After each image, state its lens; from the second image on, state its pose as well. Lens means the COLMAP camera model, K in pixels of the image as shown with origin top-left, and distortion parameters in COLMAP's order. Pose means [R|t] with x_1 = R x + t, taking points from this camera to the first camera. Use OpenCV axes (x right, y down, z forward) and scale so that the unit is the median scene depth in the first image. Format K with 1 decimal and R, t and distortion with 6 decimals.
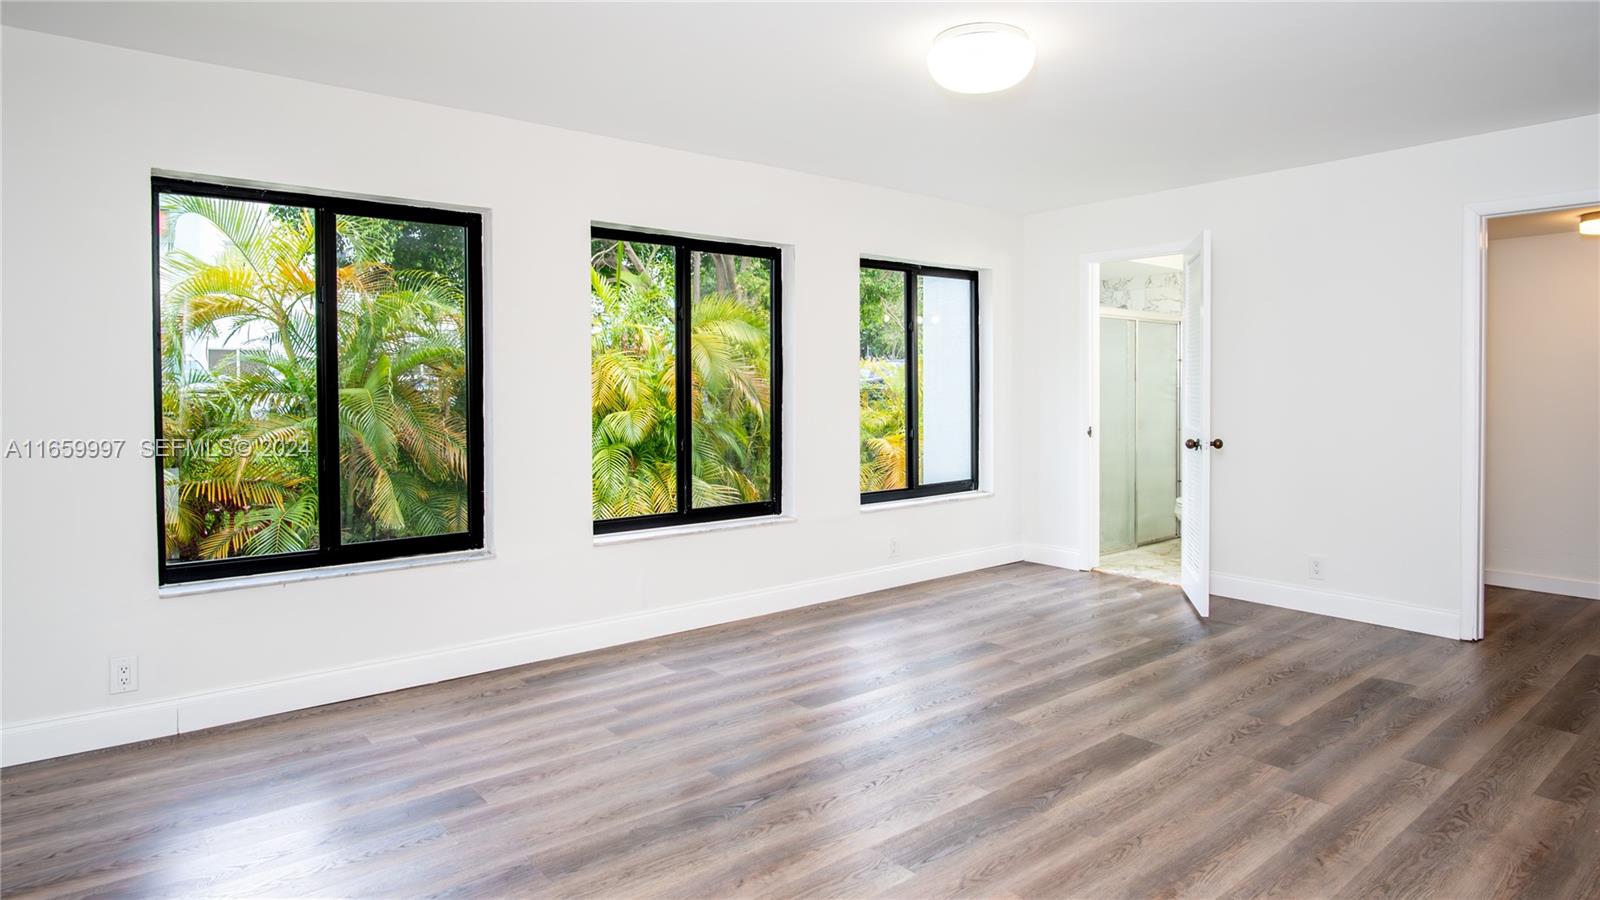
lens RADIAL K [[880.8, 0, 813.0], [0, 880.8, 443.4], [0, 0, 1]] dist [-0.013904, -0.000220]
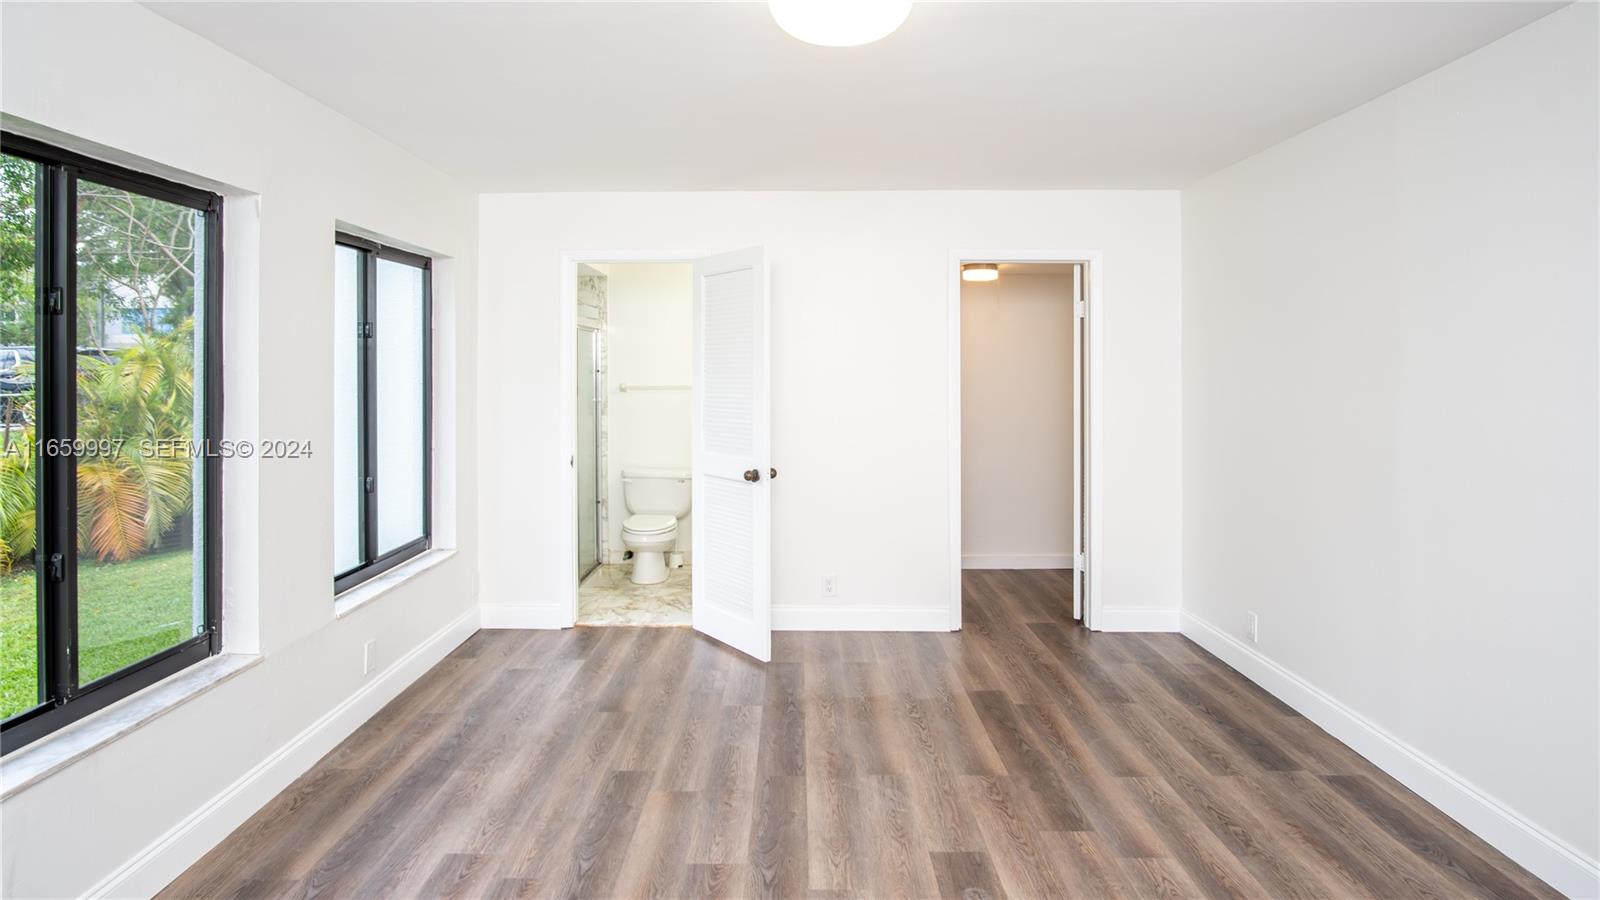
lens RADIAL K [[907.2, 0, 792.4], [0, 907.2, 403.0], [0, 0, 1]] dist [0.000269, -0.020579]
pose [[0.657074, -0.024832, 0.753417, -0.243666], [0.051718, 0.998587, -0.012193, -0.059613], [-0.752049, 0.046977, 0.657430, 0.341622]]
